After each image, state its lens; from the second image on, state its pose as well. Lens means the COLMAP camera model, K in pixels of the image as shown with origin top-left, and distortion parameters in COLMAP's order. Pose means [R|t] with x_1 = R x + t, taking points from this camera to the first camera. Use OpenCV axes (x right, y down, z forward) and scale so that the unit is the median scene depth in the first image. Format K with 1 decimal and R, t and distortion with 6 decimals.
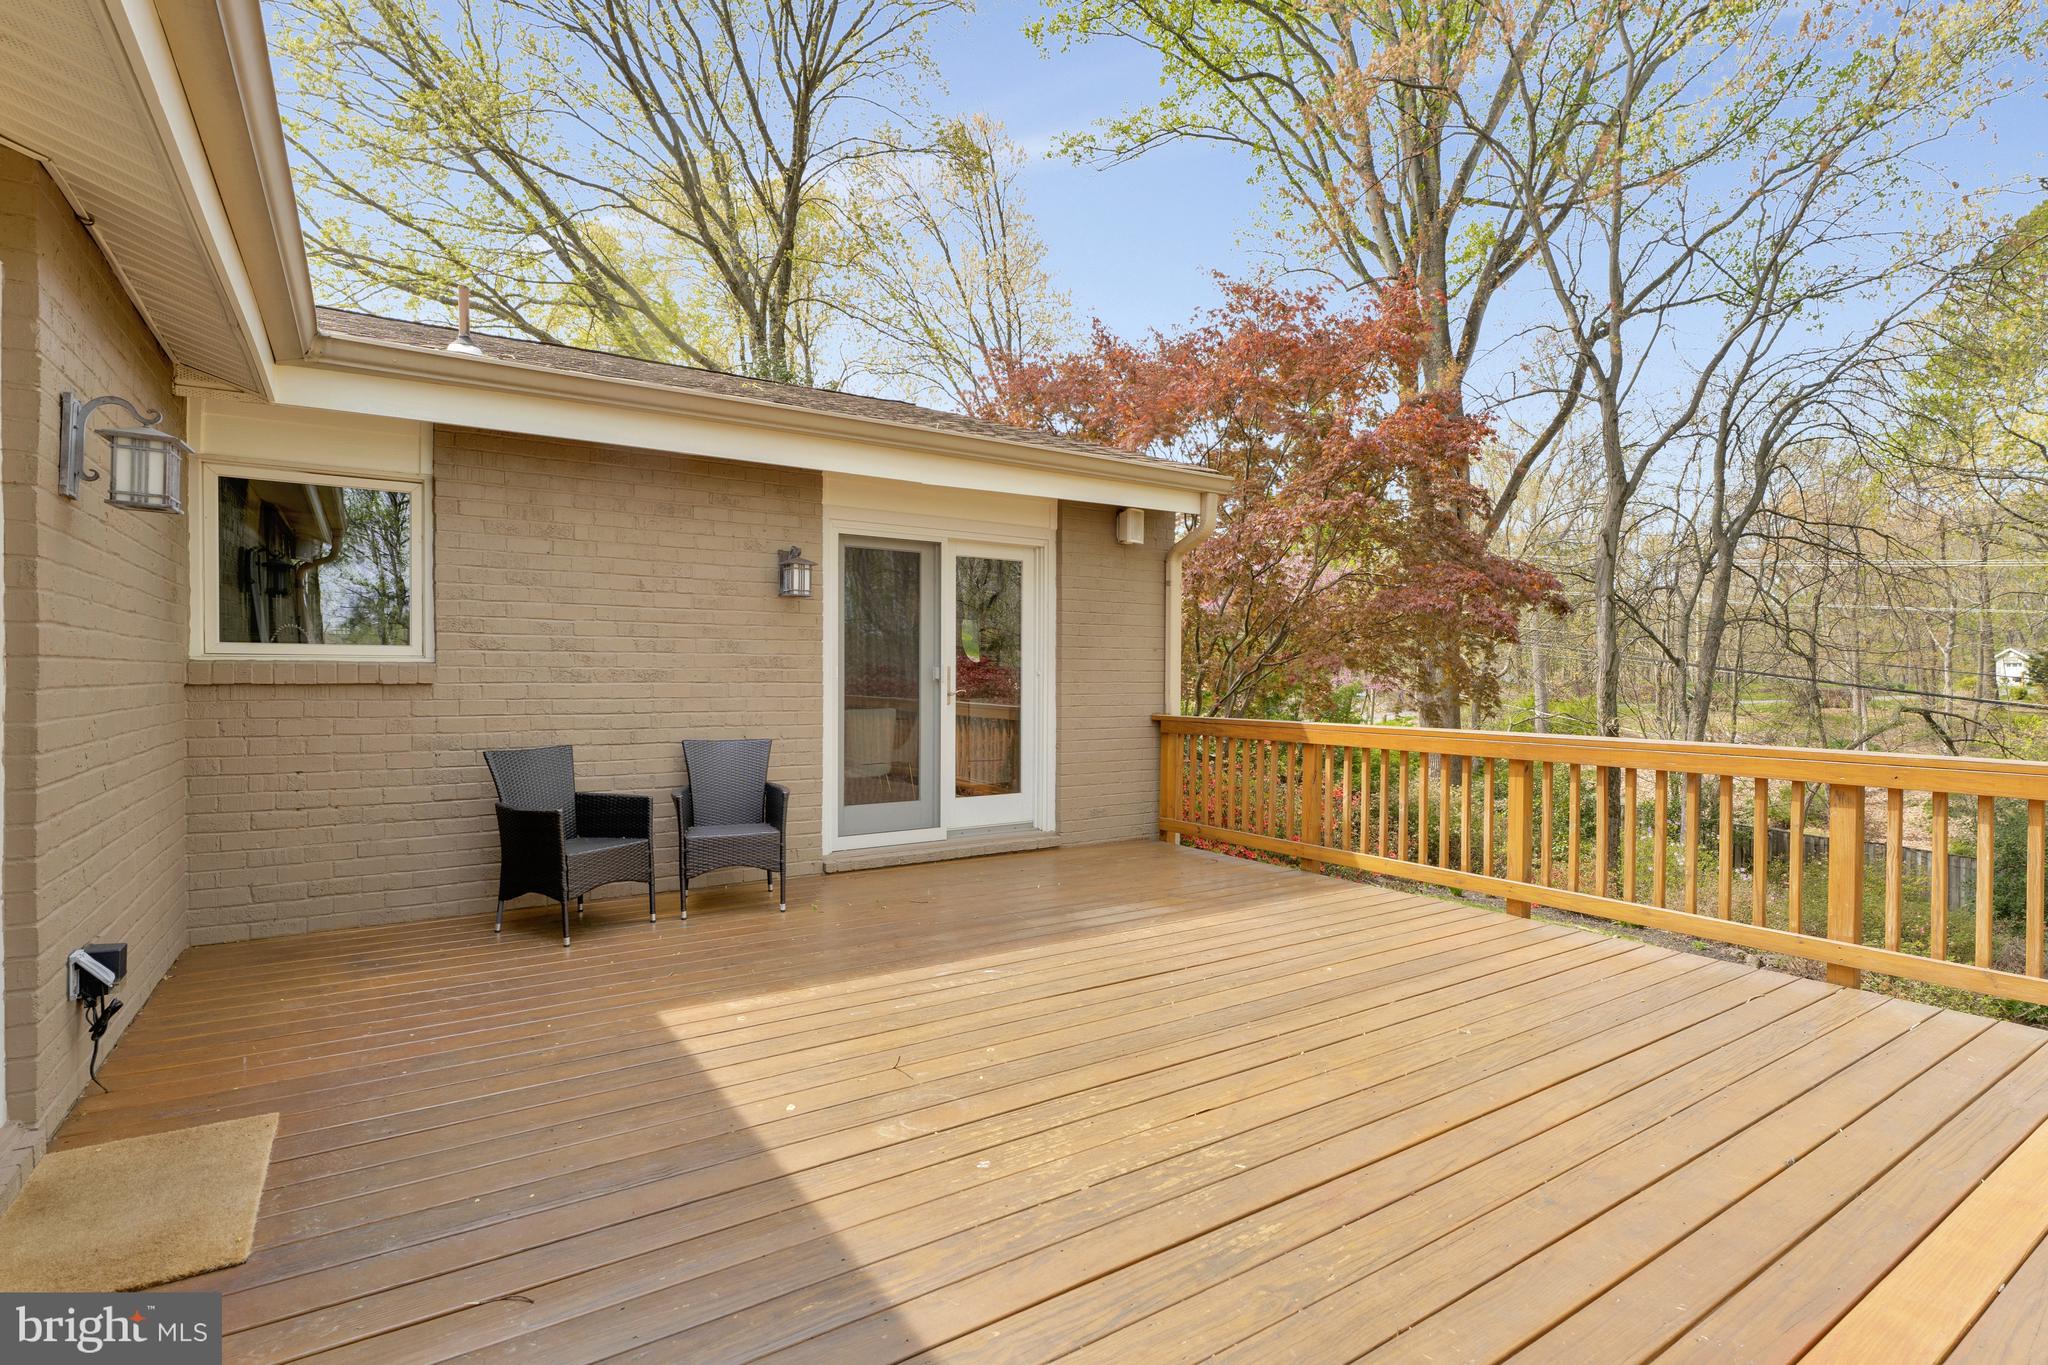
lens RADIAL K [[987.5, 0, 1024.0], [0, 987.5, 682.5], [0, 0, 1]] dist [-0.003942, 0.000325]
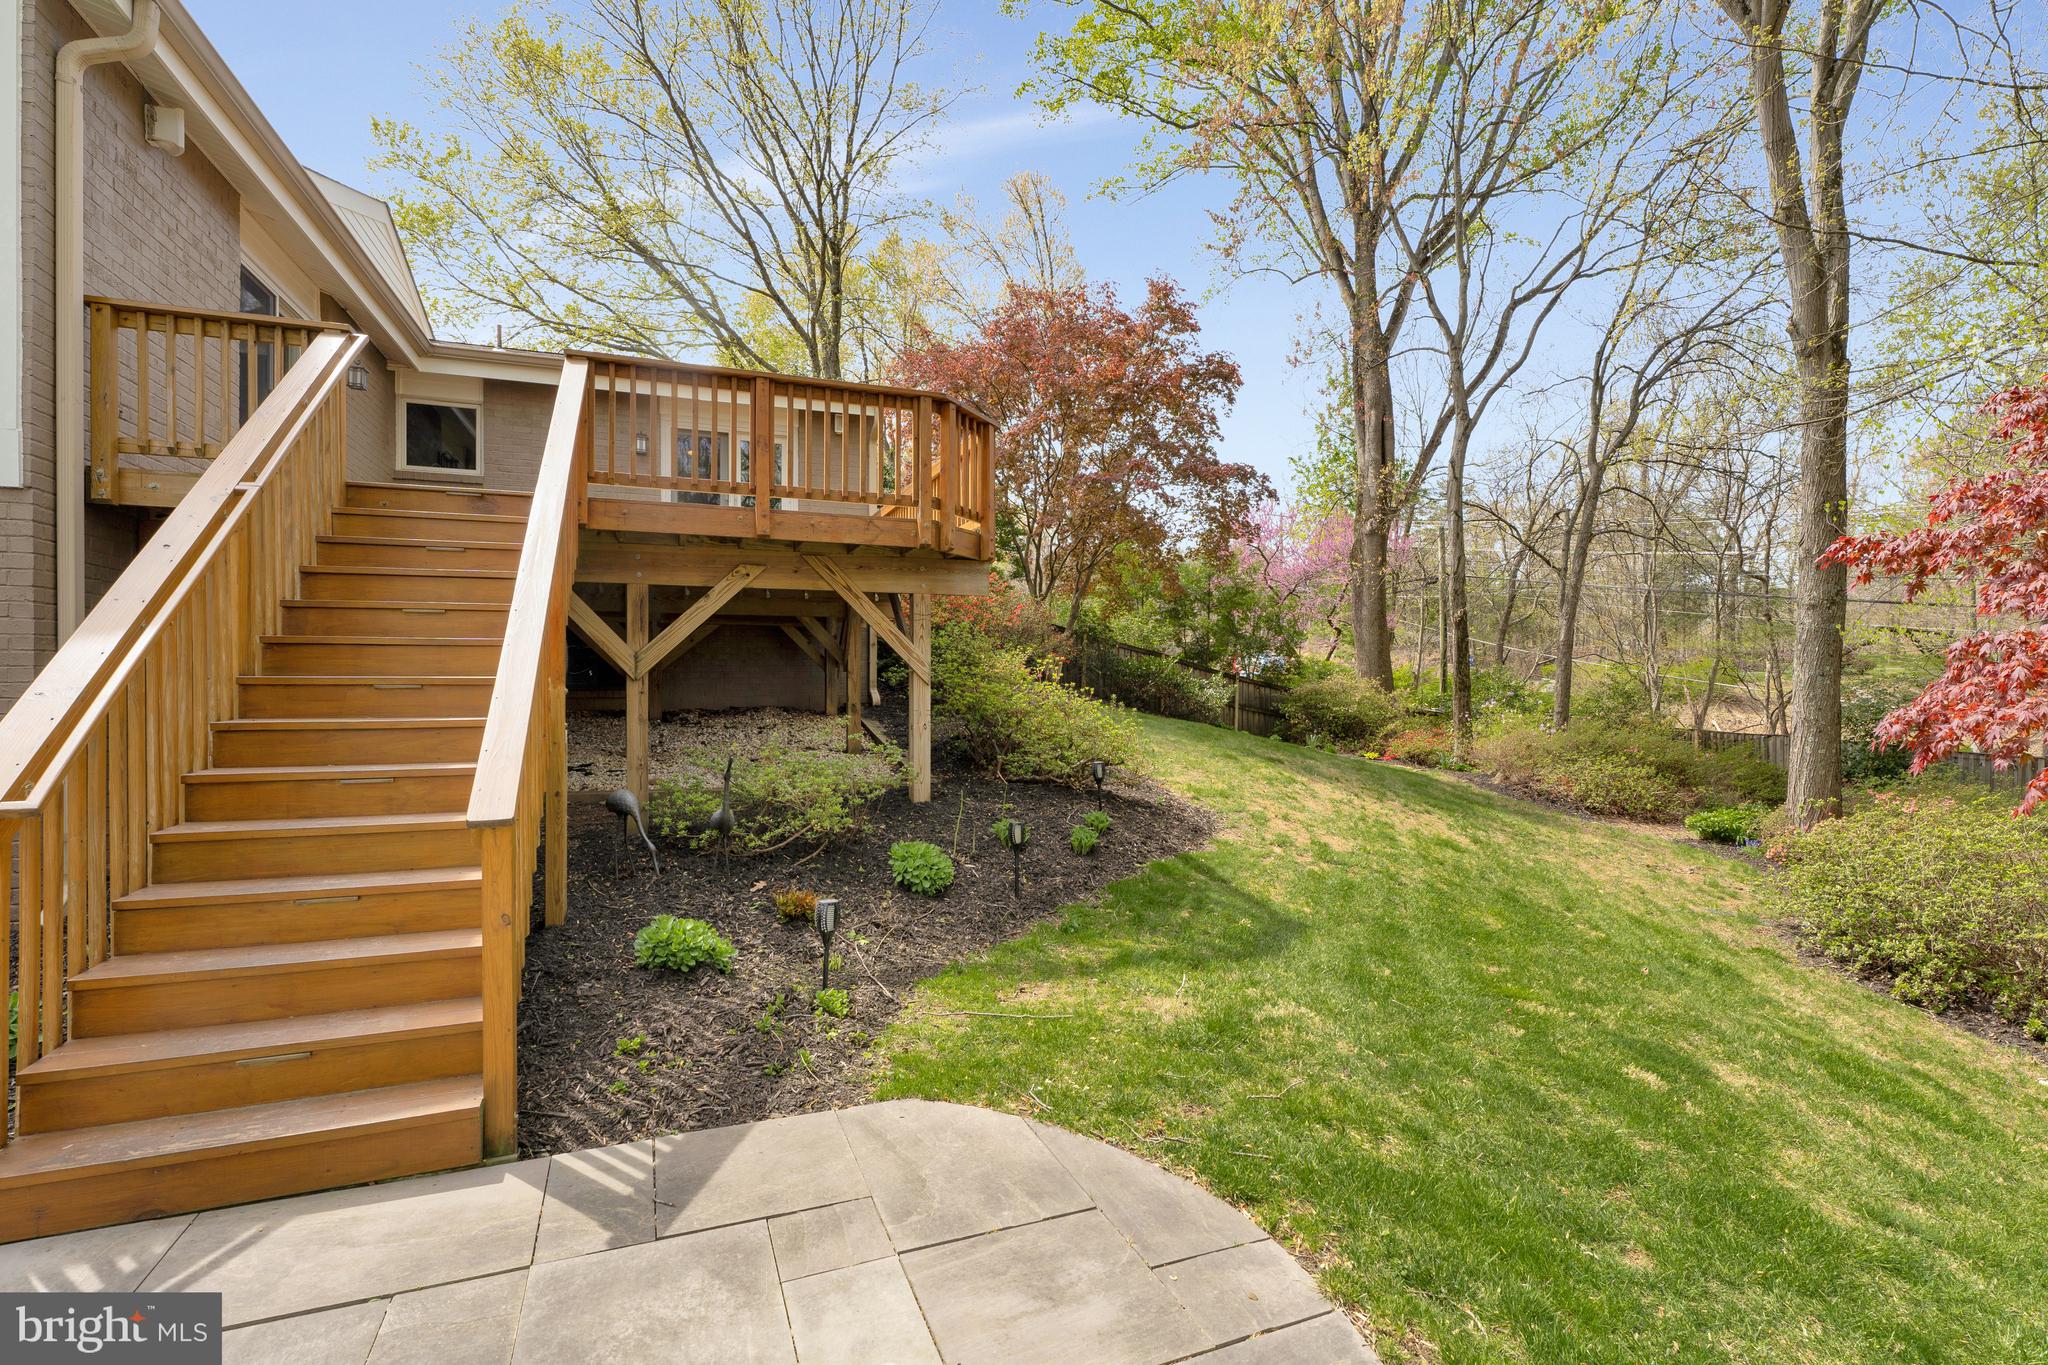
lens RADIAL K [[927.9, 0, 1024.0], [0, 927.9, 682.5], [0, 0, 1]] dist [-0.002897, -0.000281]
pose [[0.976006, -0.003145, -0.217722, 0.318455], [0.002295, 0.999989, -0.004157, 0.131953], [0.217733, 0.003558, 0.976002, -0.253064]]
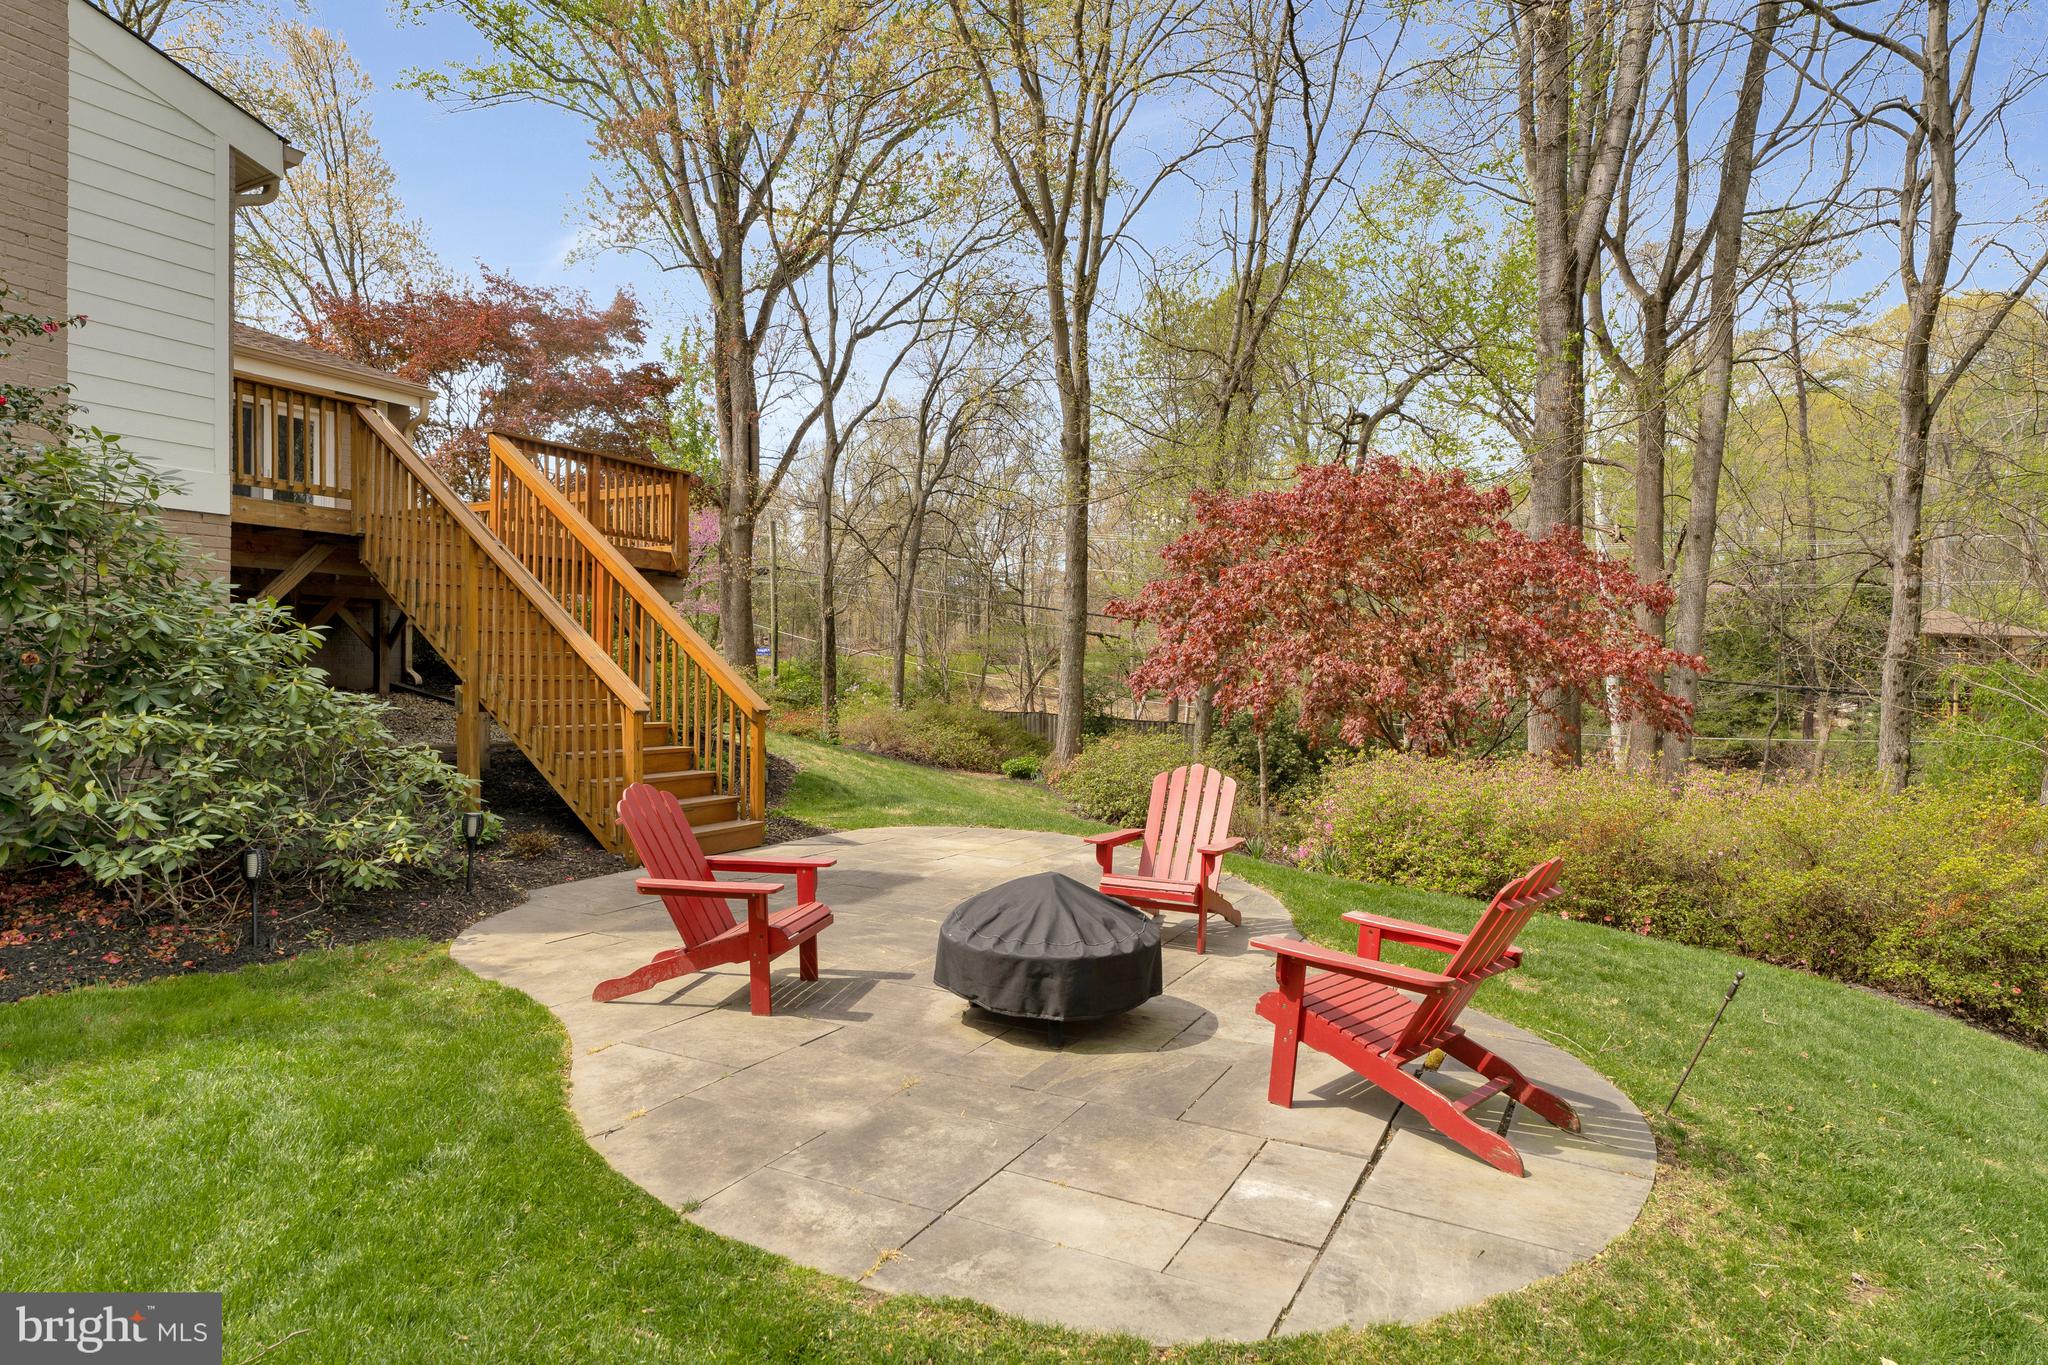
lens RADIAL K [[1148.1, 0, 1024.0], [0, 1148.1, 682.5], [0, 0, 1]] dist [-0.000614, -0.000133]
pose [[0.882218, 0.000566, 0.470841, 0.061687], [-0.002633, 0.999990, 0.003732, 0.139752], [-0.470834, -0.004532, 0.882210, -0.608853]]
